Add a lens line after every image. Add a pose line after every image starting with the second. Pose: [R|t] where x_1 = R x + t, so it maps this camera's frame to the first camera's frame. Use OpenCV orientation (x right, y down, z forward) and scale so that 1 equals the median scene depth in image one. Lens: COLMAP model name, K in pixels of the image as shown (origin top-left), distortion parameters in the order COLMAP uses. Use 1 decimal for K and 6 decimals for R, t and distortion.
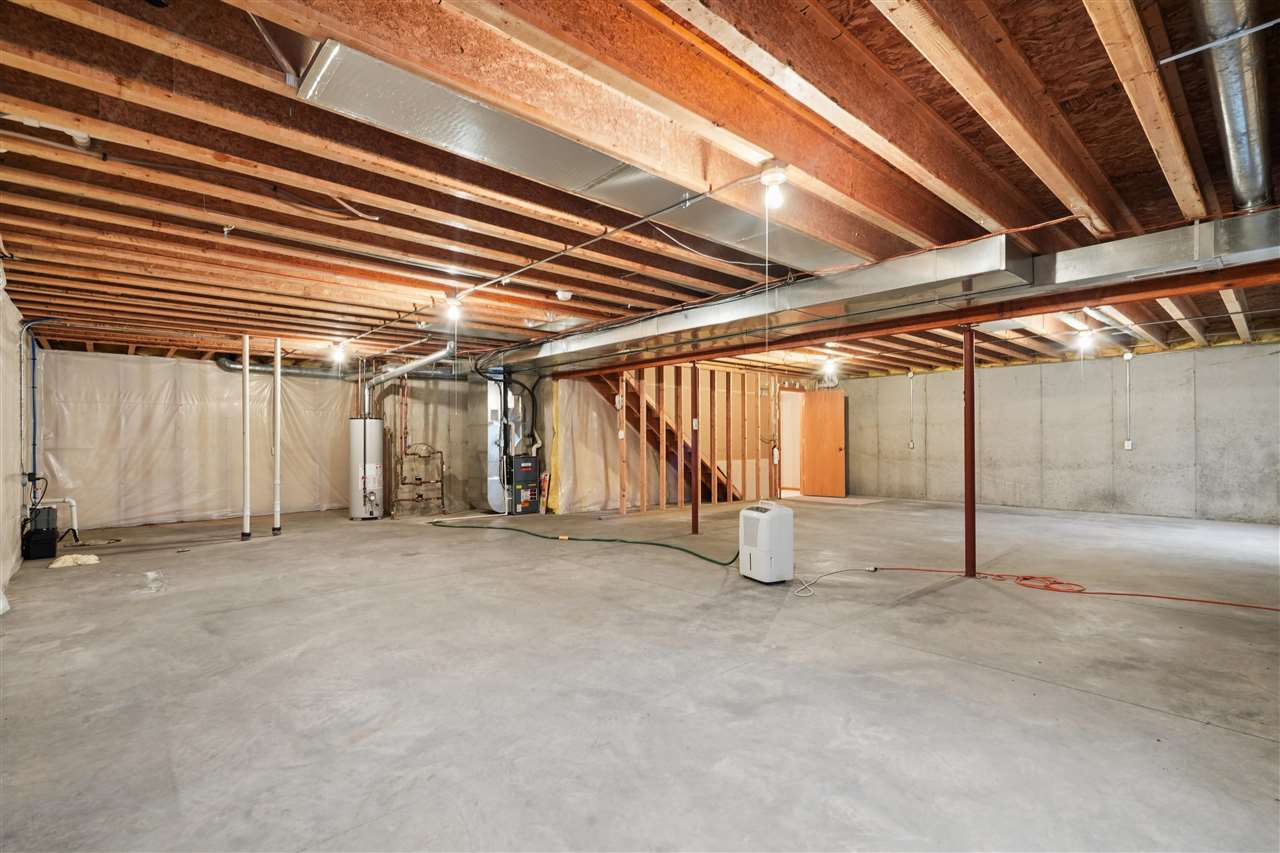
lens RADIAL K [[580.7, 0, 635.1], [0, 580.7, 436.2], [0, 0, 1]] dist [-0.003581, 0.001262]
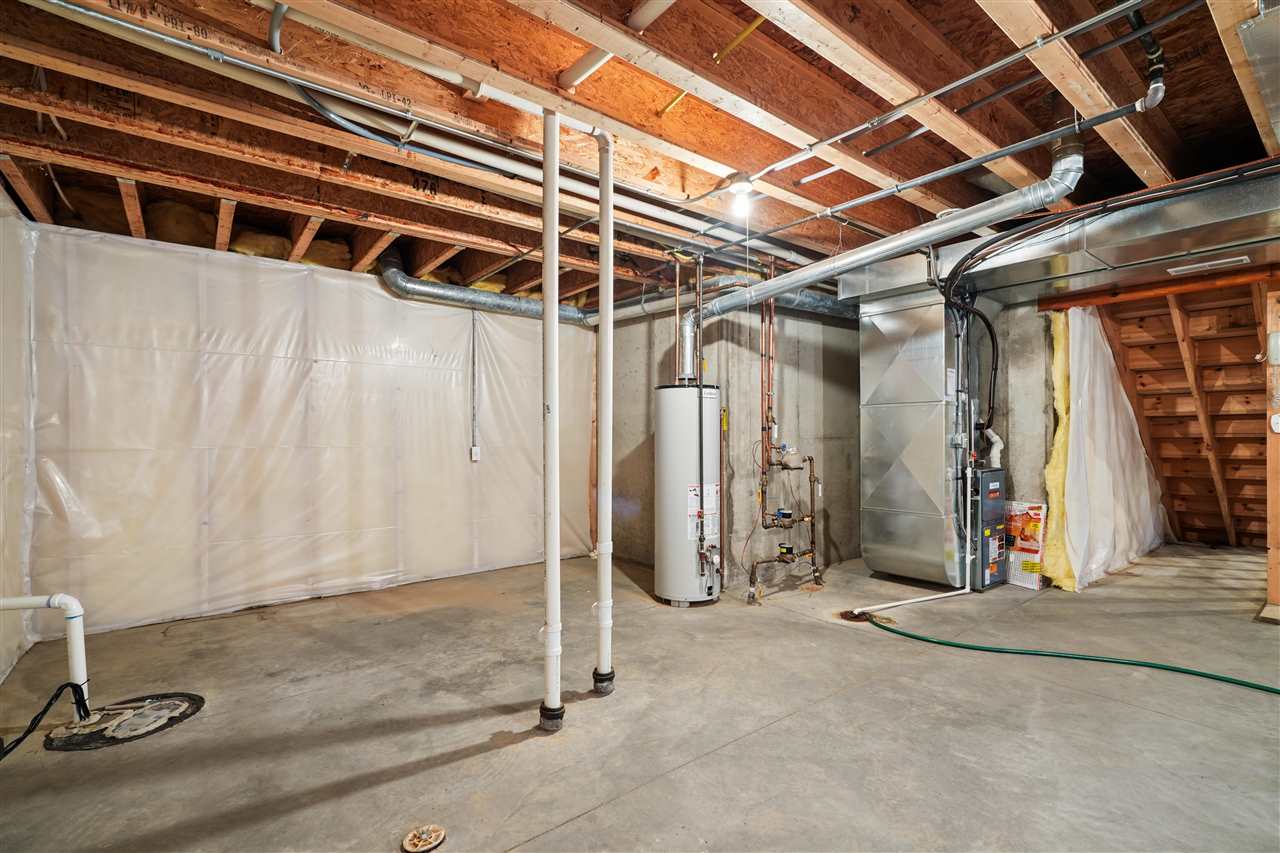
lens RADIAL K [[580.7, 0, 642.9], [0, 580.7, 433.2], [0, 0, 1]] dist [-0.003581, 0.001262]
pose [[0.996996, 0.004277, -0.077337, -0.472963], [-0.003823, 0.999975, 0.006017, 0.003899], [0.077361, -0.005703, 0.996987, 0.534920]]
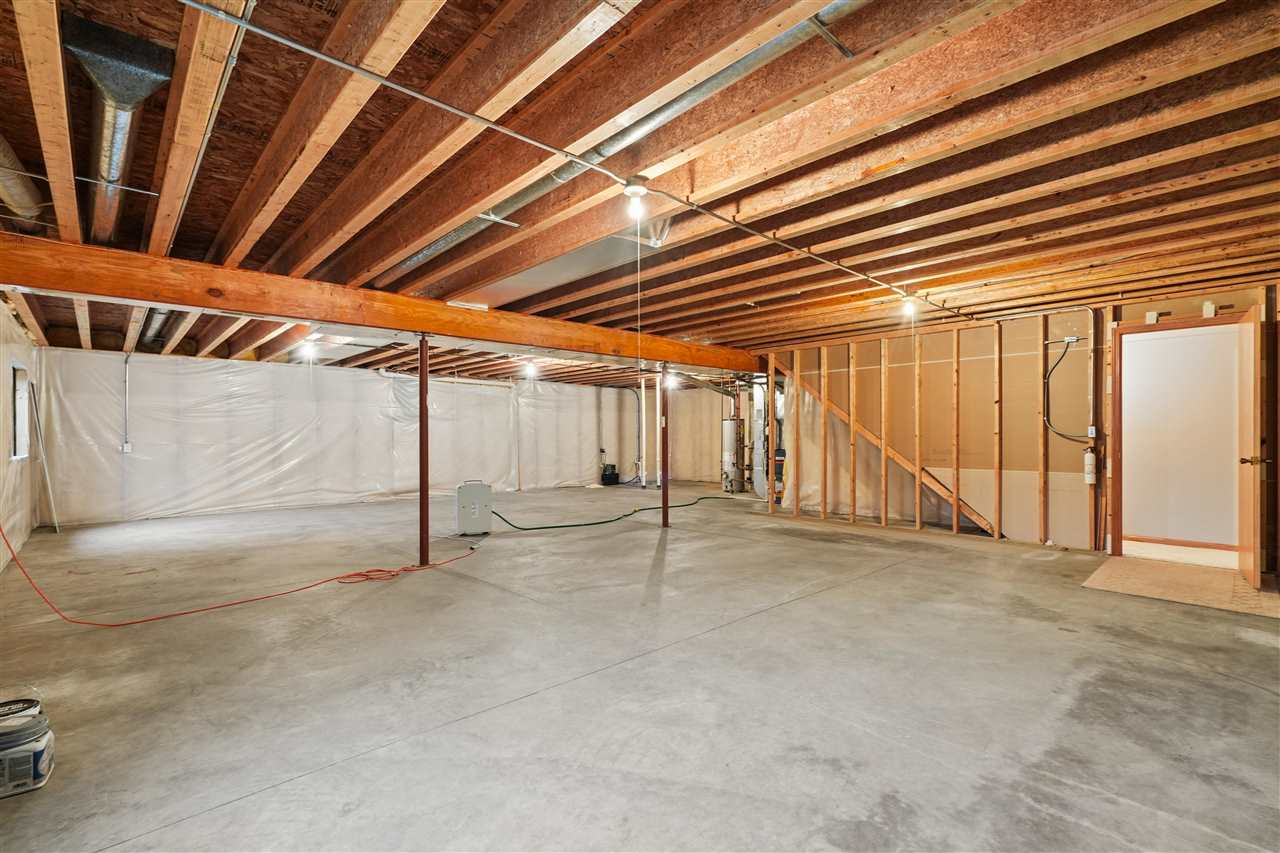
lens RADIAL K [[580.7, 0, 637.6], [0, 580.7, 432.8], [0, 0, 1]] dist [-0.003581, 0.001262]
pose [[0.018712, 0.003104, -0.999820, 0.964897], [0.021361, 0.999766, 0.003504, -0.008203], [0.999597, -0.021423, 0.018642, 0.779994]]
